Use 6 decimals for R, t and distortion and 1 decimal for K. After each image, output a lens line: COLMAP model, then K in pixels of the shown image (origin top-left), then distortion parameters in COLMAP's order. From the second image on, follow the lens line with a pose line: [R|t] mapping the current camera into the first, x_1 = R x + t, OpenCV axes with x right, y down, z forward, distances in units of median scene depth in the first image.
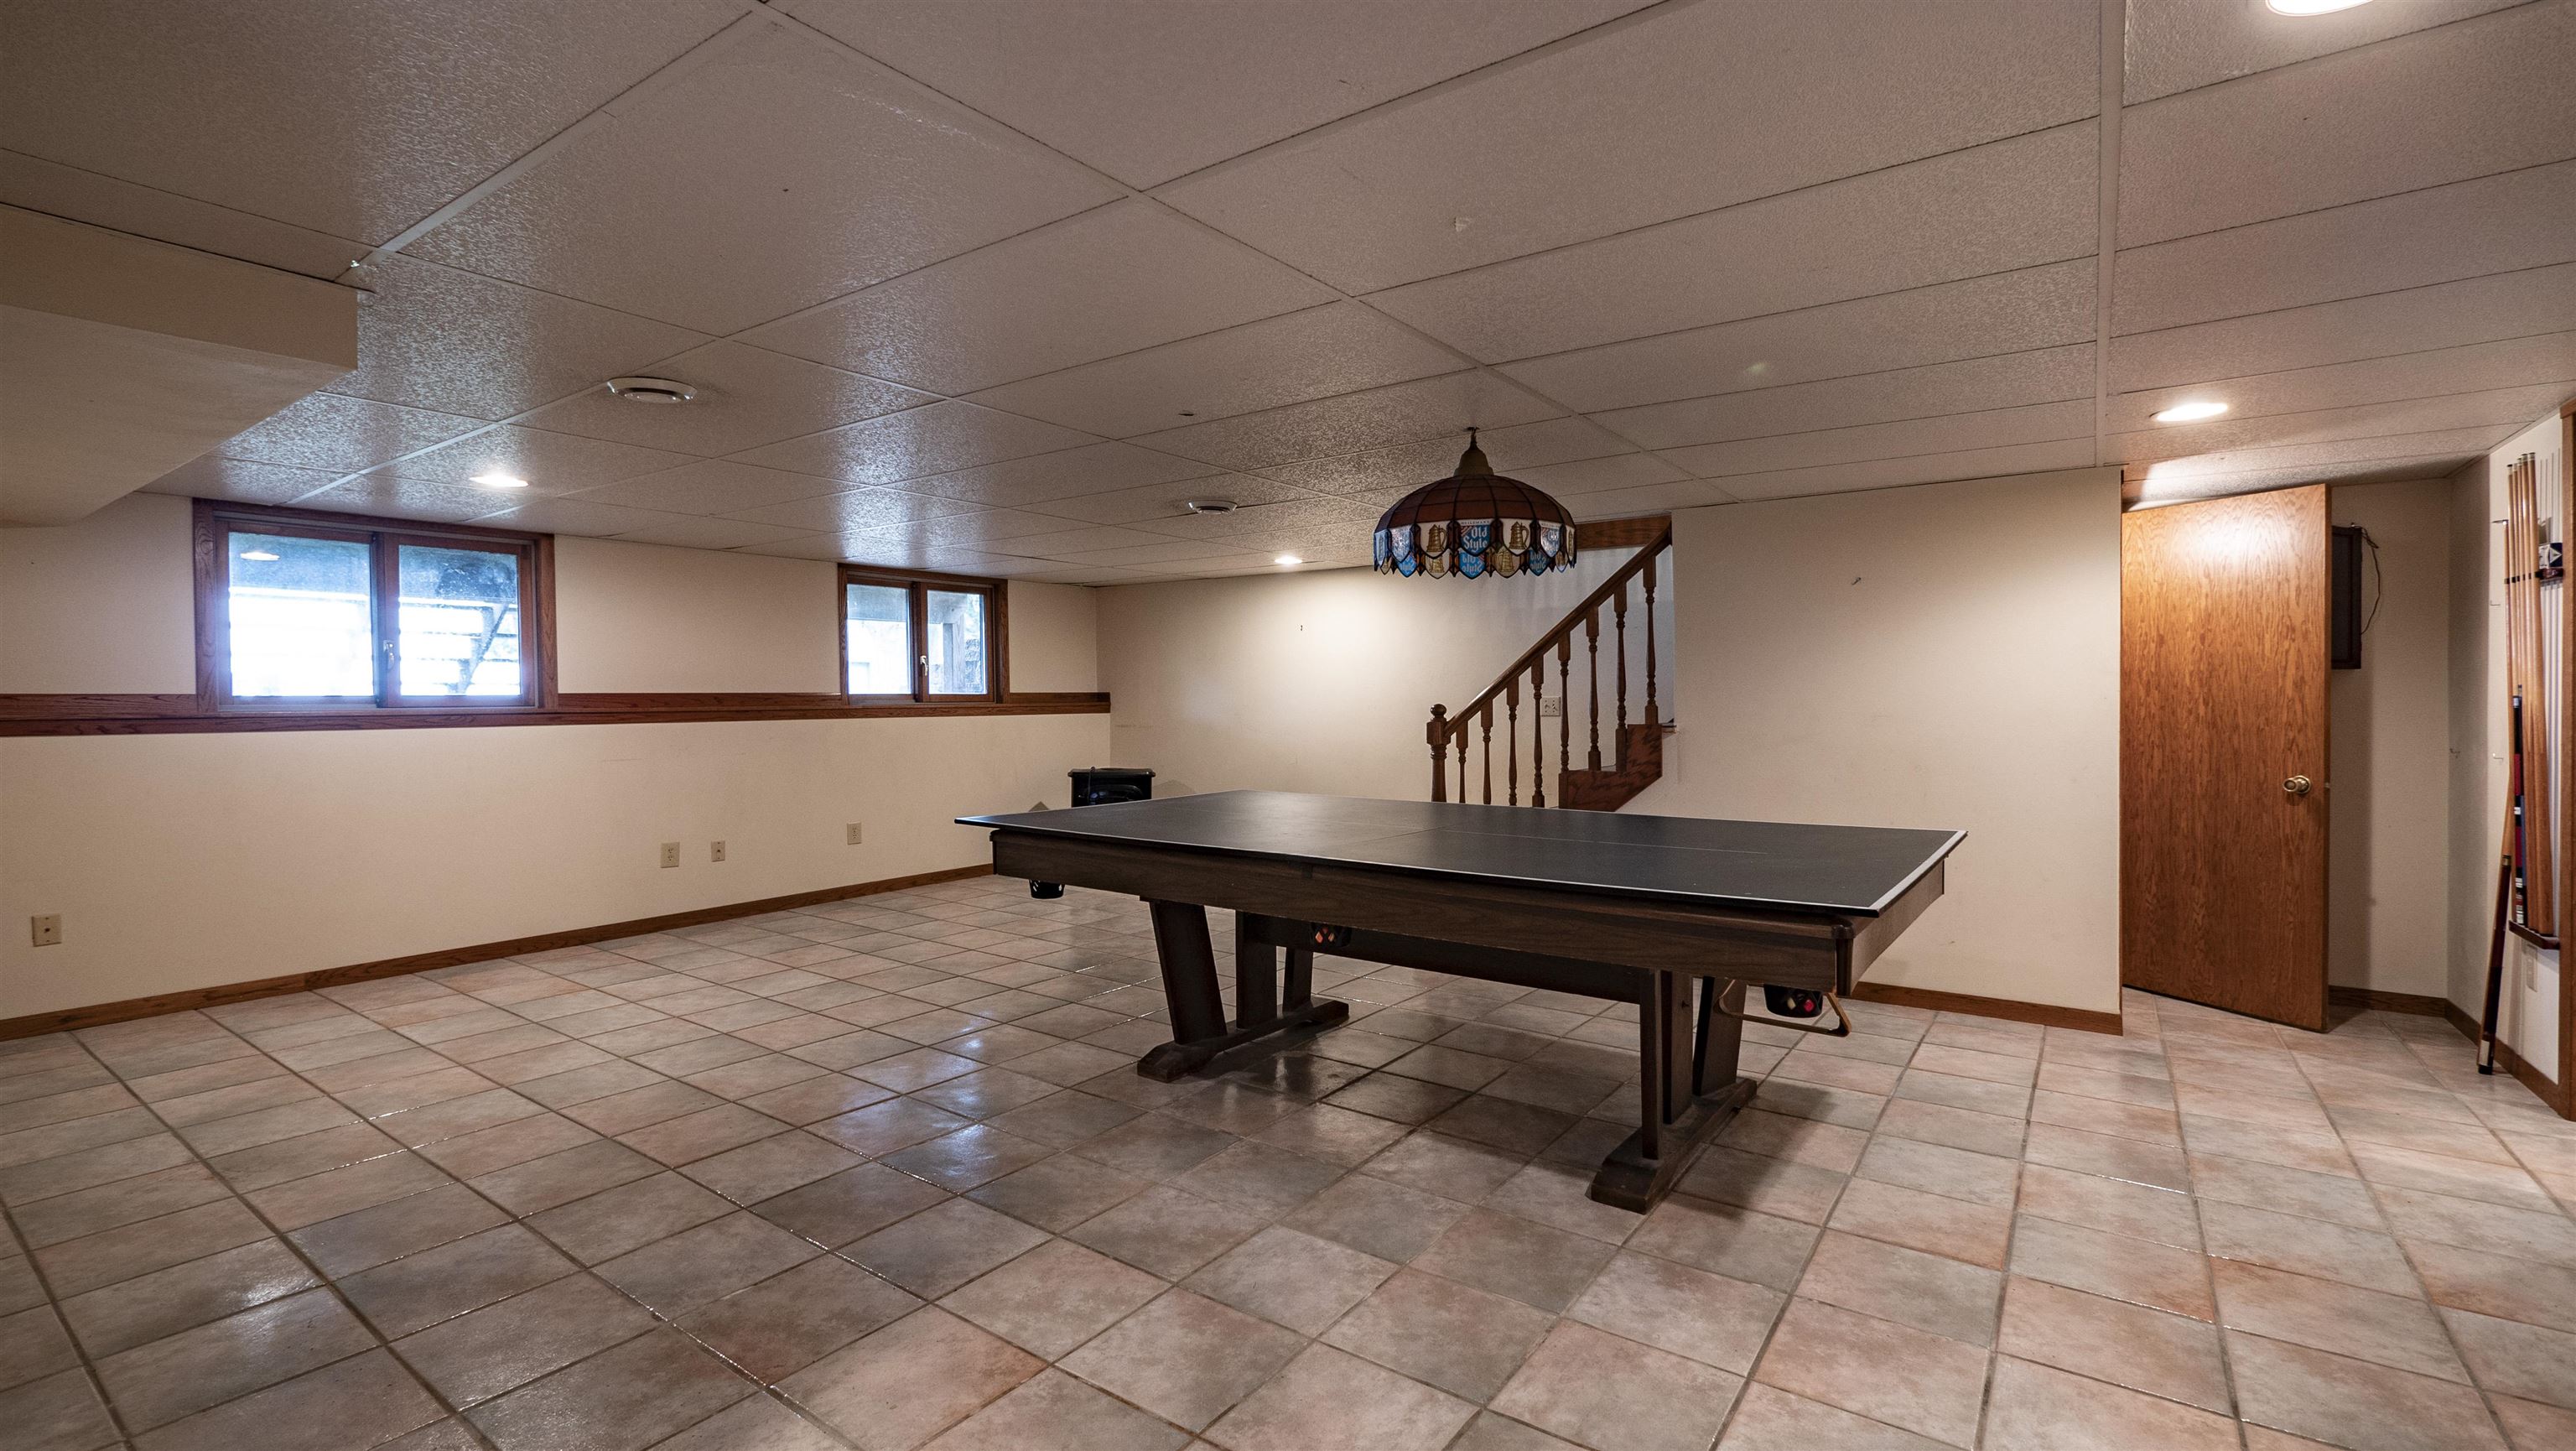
lens RADIAL K [[1116.1, 0, 1285.6], [0, 1116.1, 720.5], [0, 0, 1]] dist [-0.009572, 0.000745]
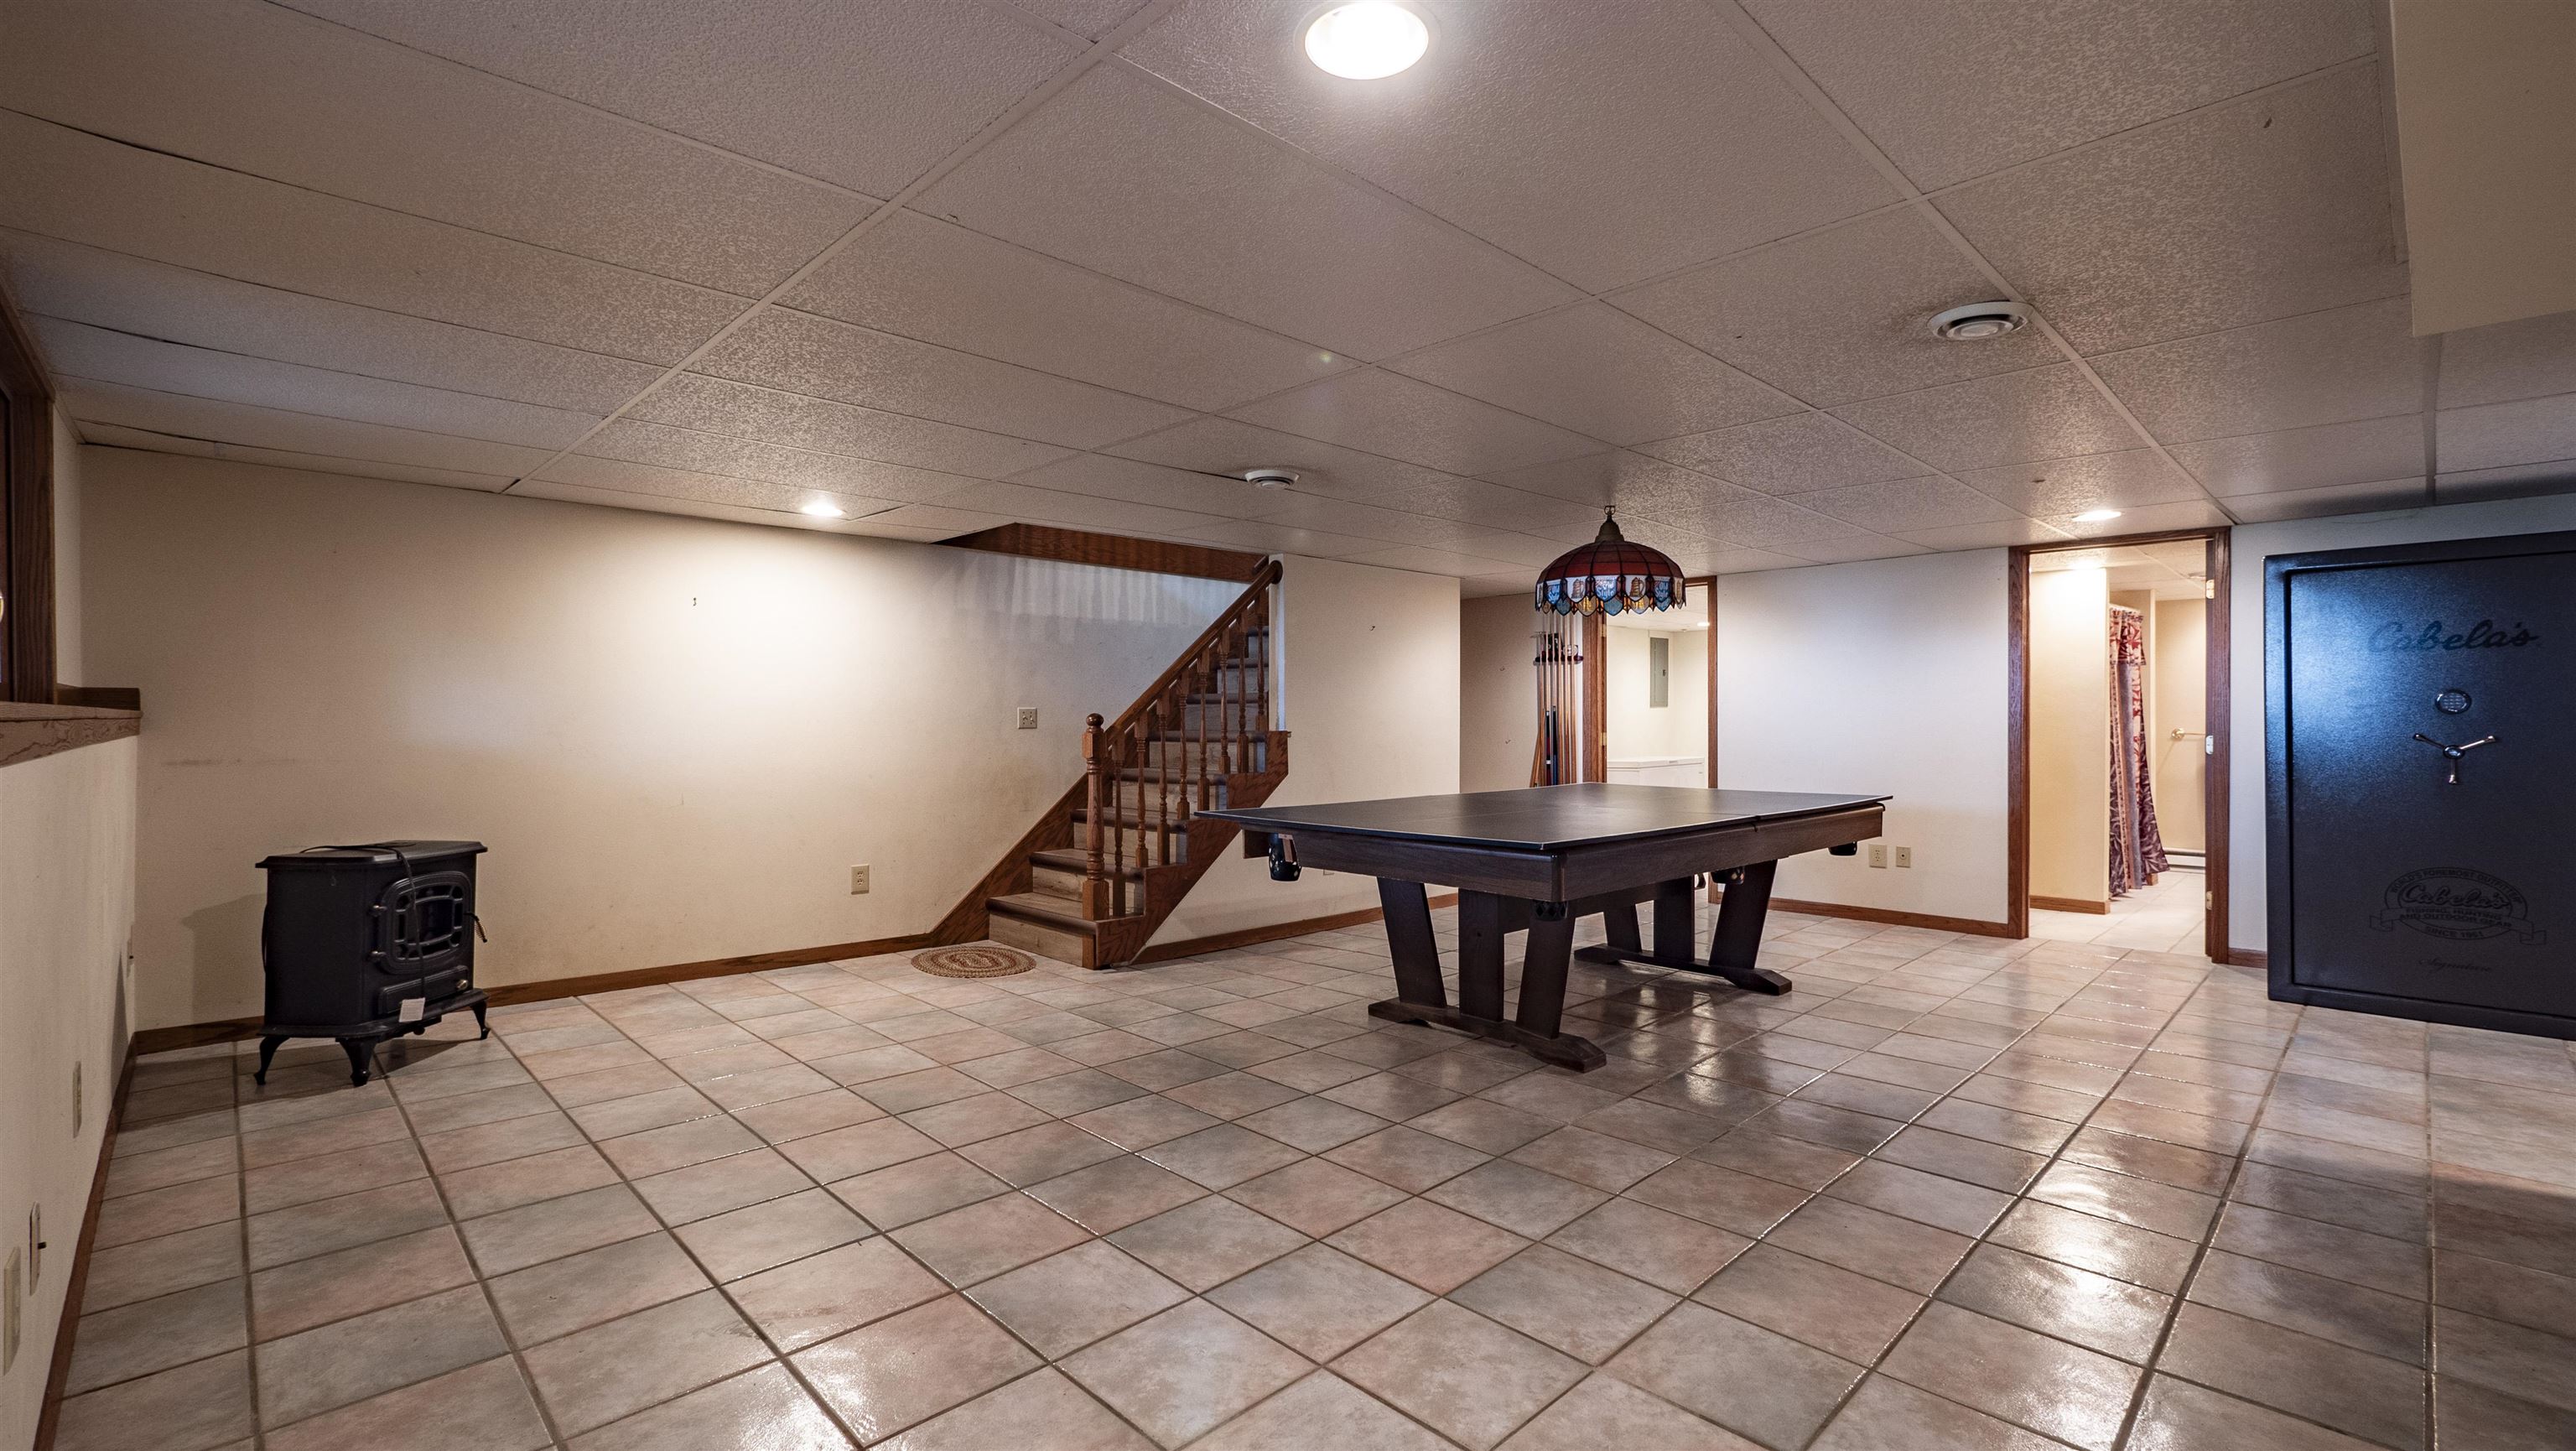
lens RADIAL K [[1116.1, 0, 1281.9], [0, 1116.1, 714.0], [0, 0, 1]] dist [-0.009572, 0.000745]
pose [[0.181975, 0.002574, 0.983300, -1.082192], [0.016903, 0.999841, -0.005745, -0.009760], [-0.983158, 0.017666, 0.181902, 0.983553]]
